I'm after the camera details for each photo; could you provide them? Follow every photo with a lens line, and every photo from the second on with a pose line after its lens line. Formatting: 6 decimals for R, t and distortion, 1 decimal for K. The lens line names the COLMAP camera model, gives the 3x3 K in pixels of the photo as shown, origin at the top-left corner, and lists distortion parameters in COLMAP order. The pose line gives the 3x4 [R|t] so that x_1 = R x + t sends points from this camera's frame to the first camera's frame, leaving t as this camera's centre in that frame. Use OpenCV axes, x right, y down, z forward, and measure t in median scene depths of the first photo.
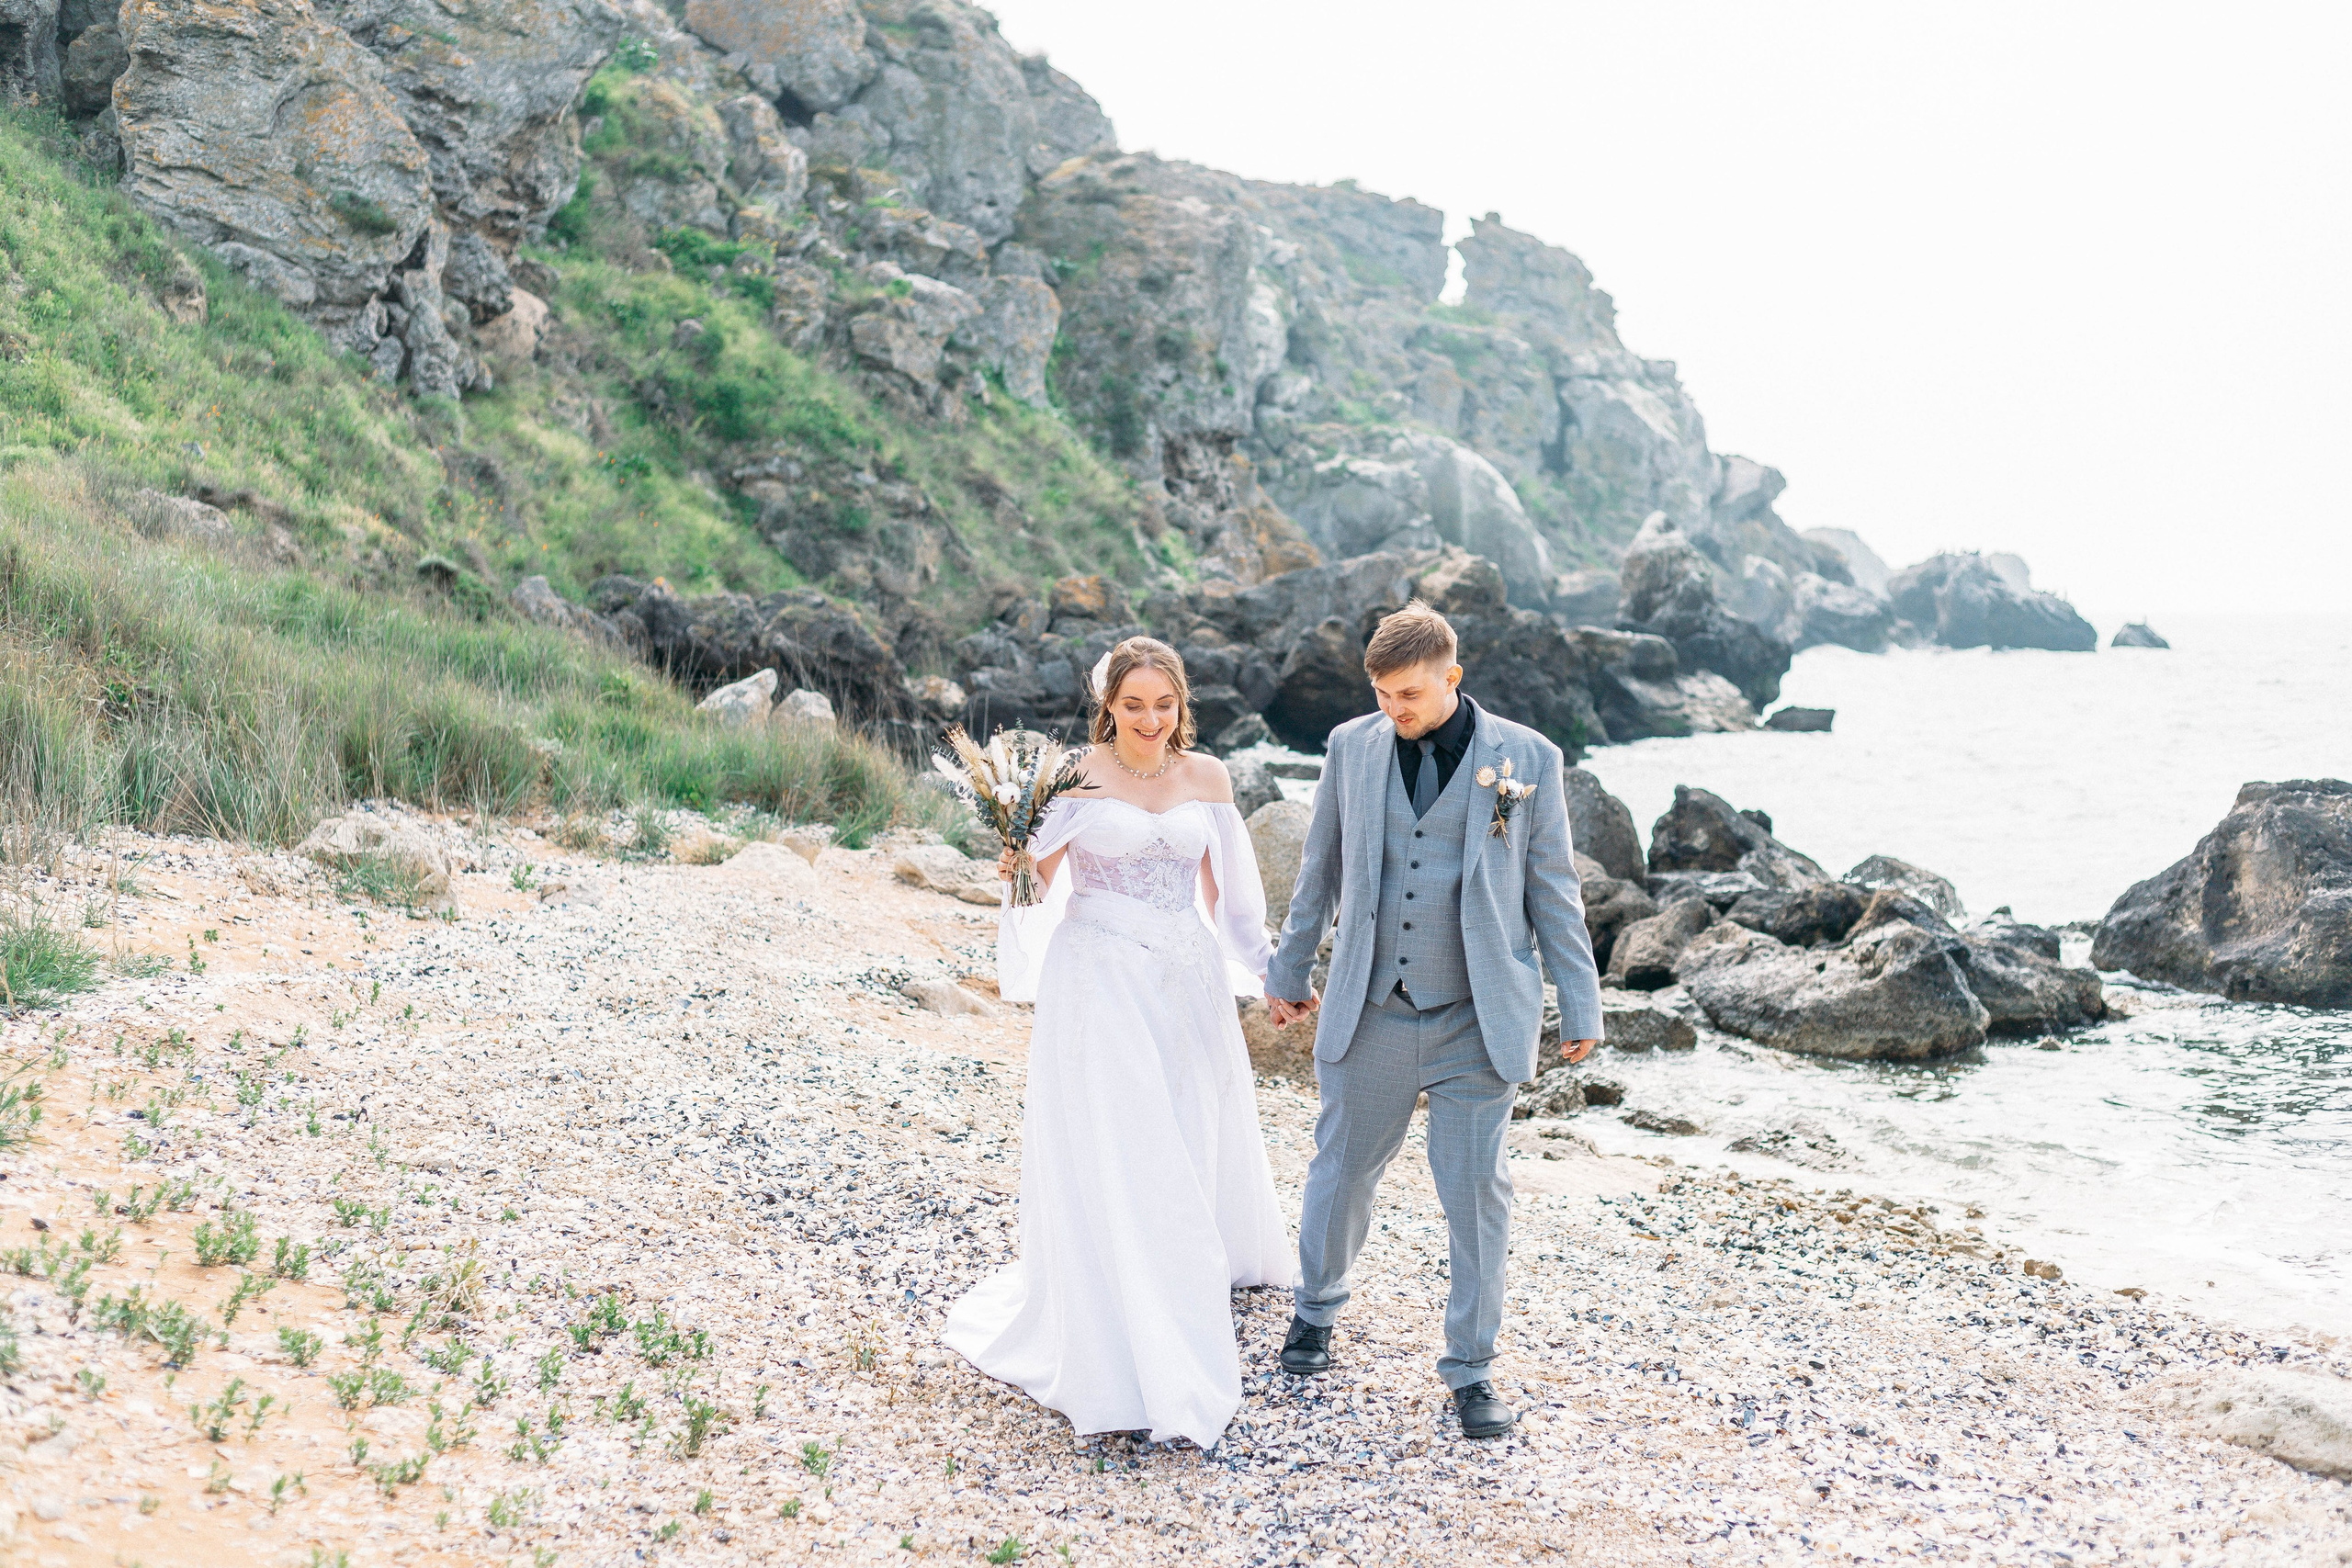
lens RADIAL K [[3425.2, 0, 1163.6], [0, 3425.2, 785.2], [0, 0, 1]] dist [0.022896, 0.002573]
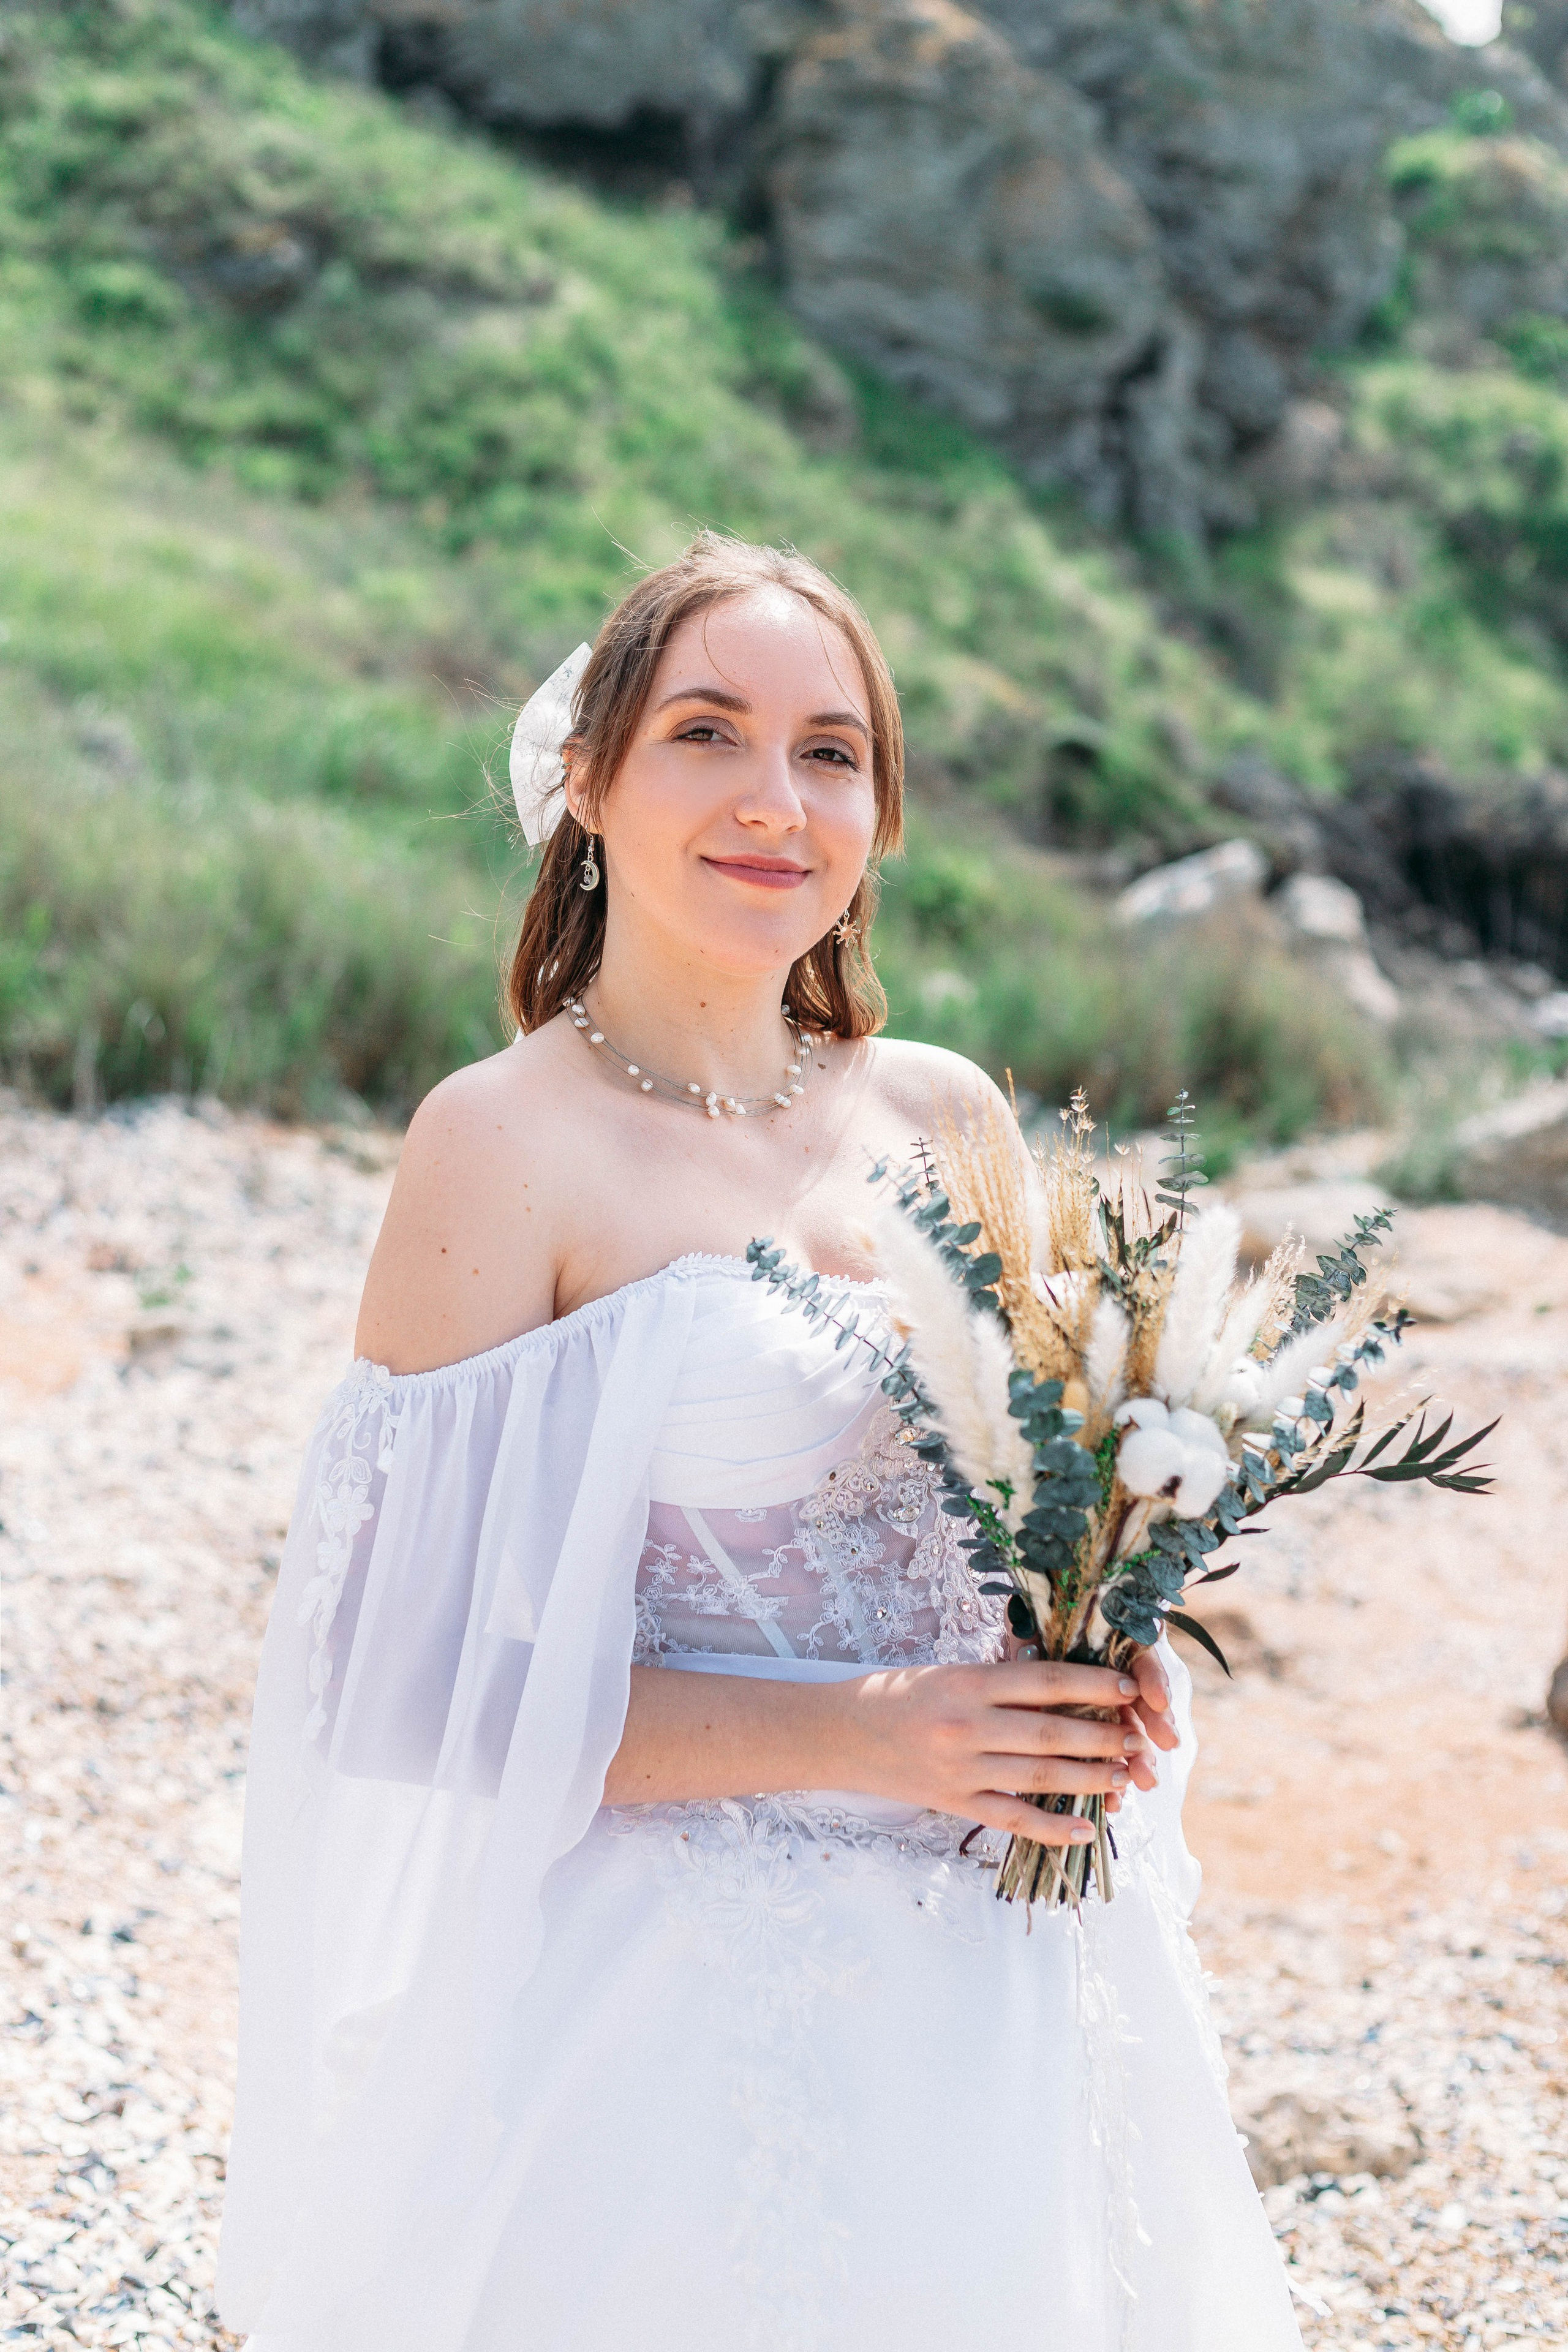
lens RADIAL K [[3416.5, 0, 787.9], [0, 3416.5, 1180.7], [0, 0, 1]] dist [0.022807, -0.018111]
pose [[0.918734, 0.013825, -0.394636, 0.021118], [0.006365, 0.998739, 0.049806, -0.003188], [0.394827, -0.048271, 0.917487, 0.203977]]
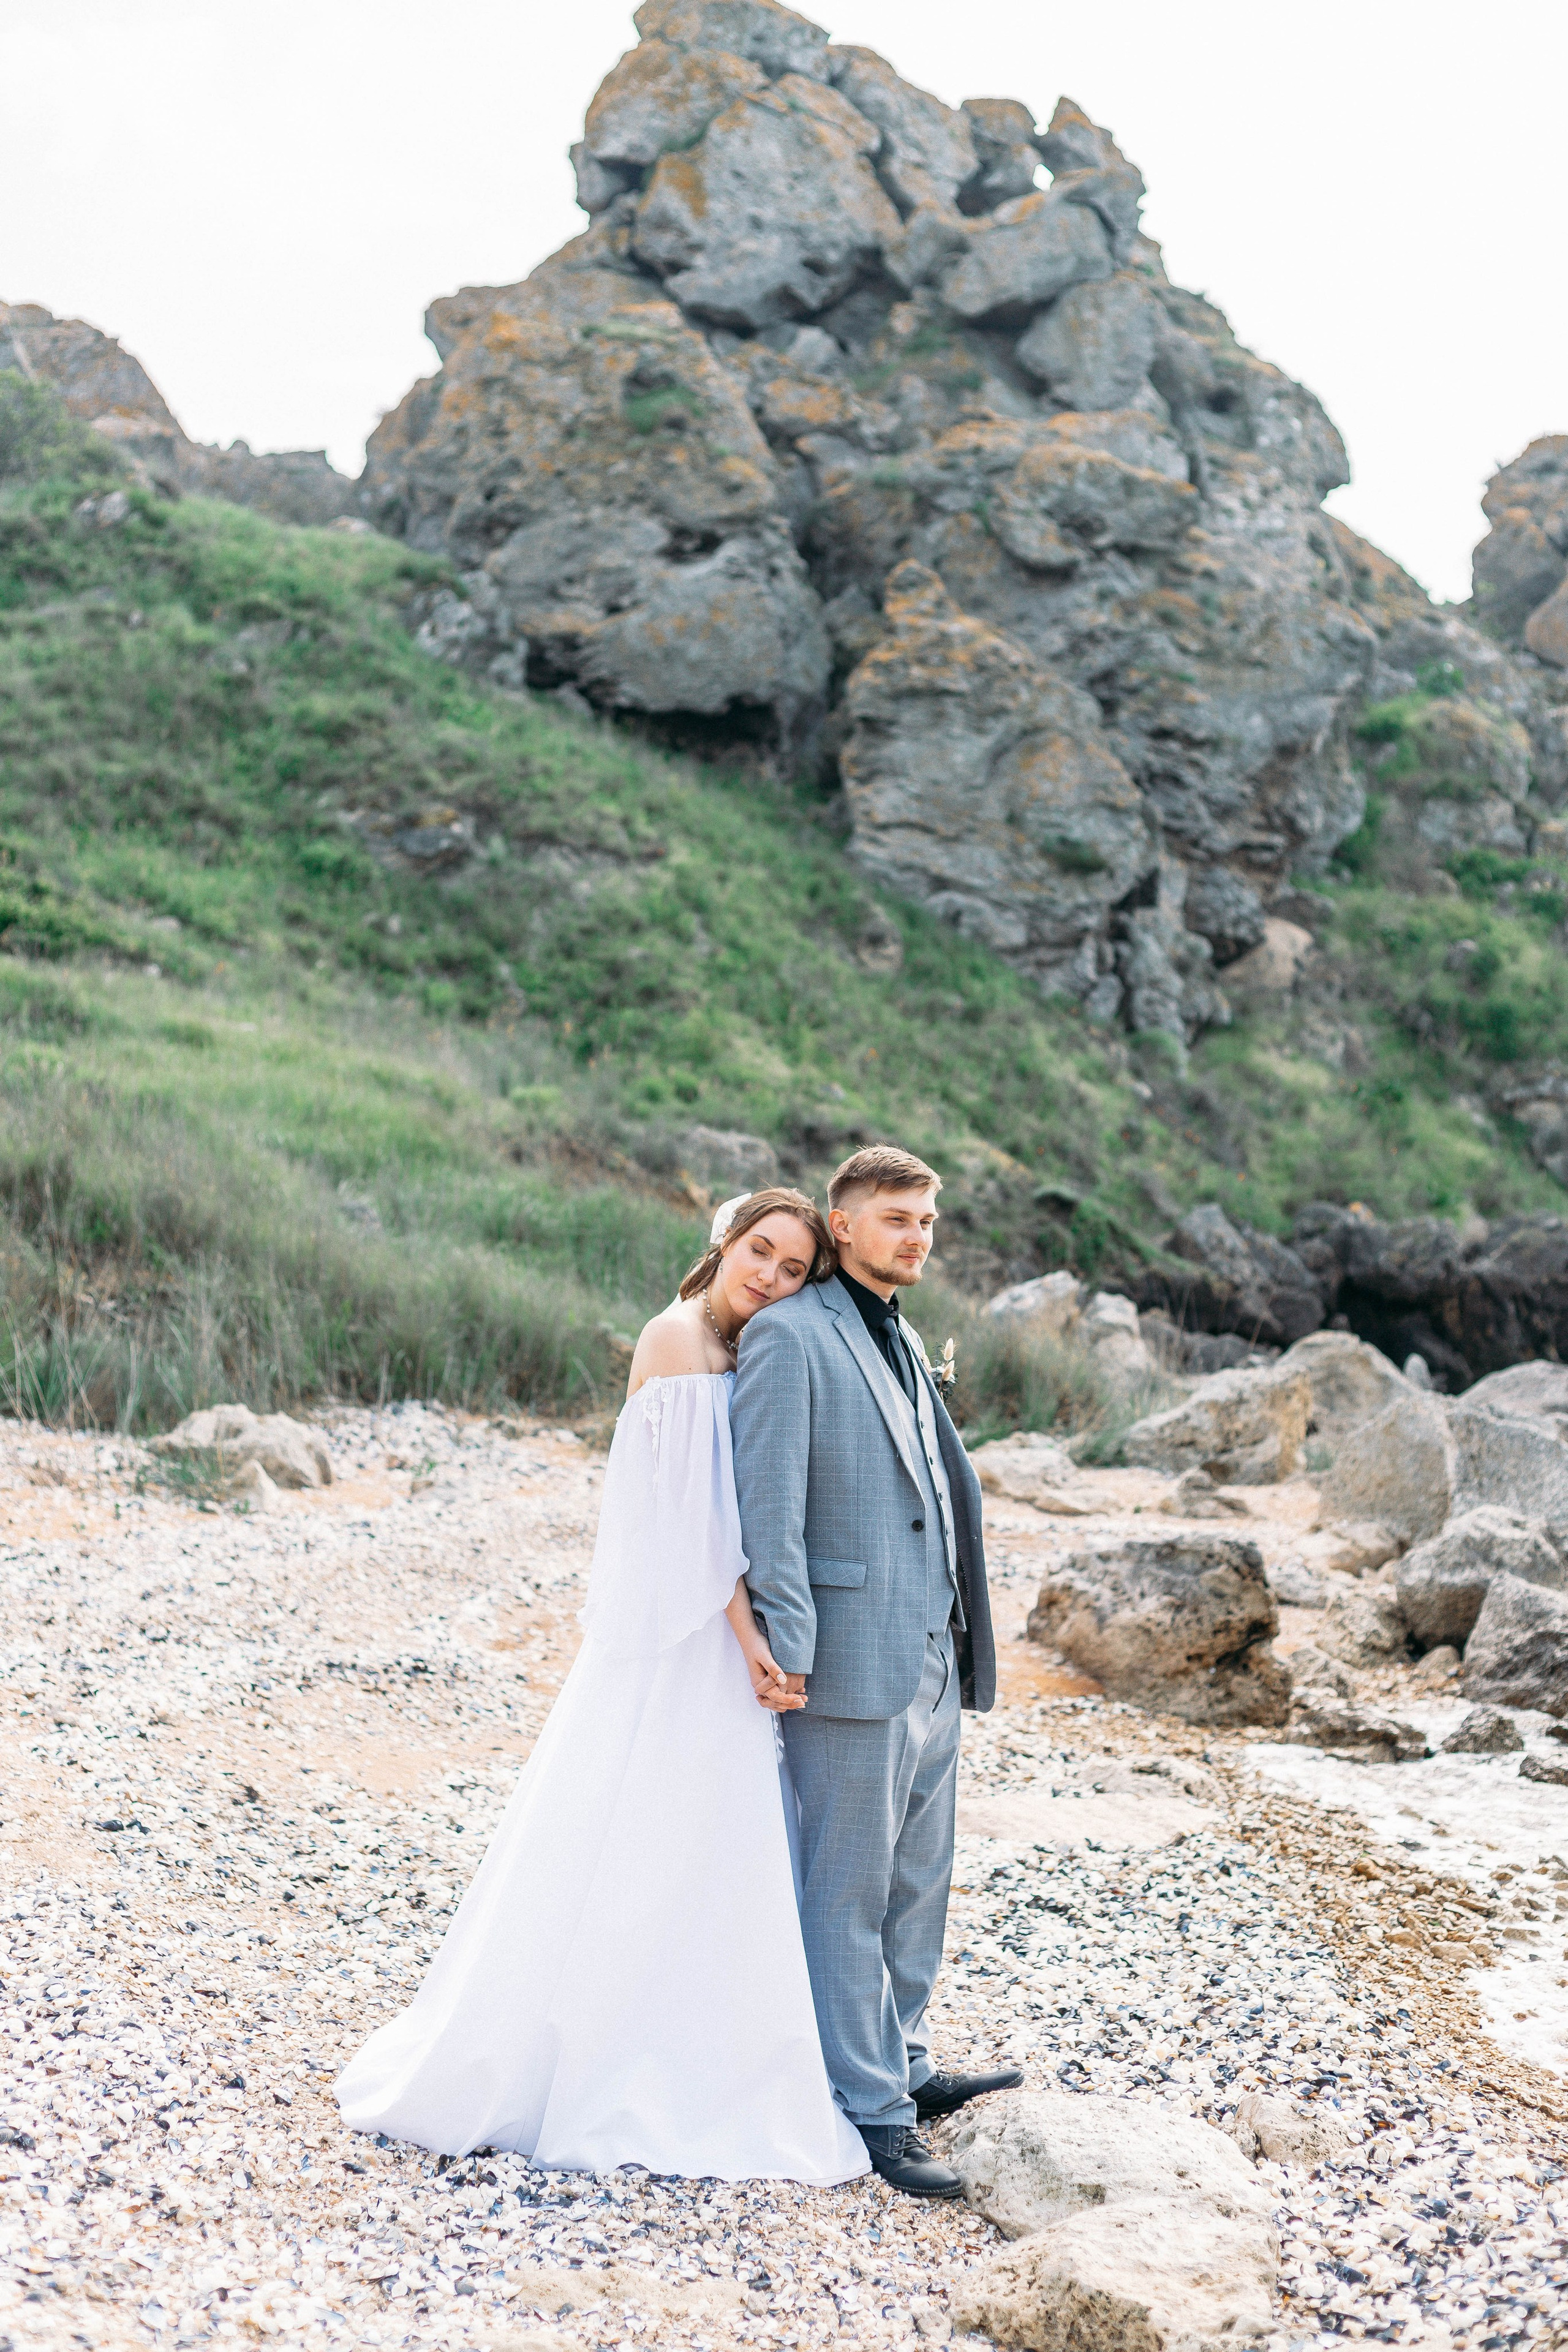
lens RADIAL K [[3416.5, 0, 787.9], [0, 3416.5, 1180.7], [0, 0, 1]] dist [0.022807, -0.018111]
pose [[0.902261, -0.039636, -0.429365, 0.103370], [0.005843, 0.996799, -0.079738, 0.007197], [0.431151, 0.069436, 0.899604, 0.059931]]
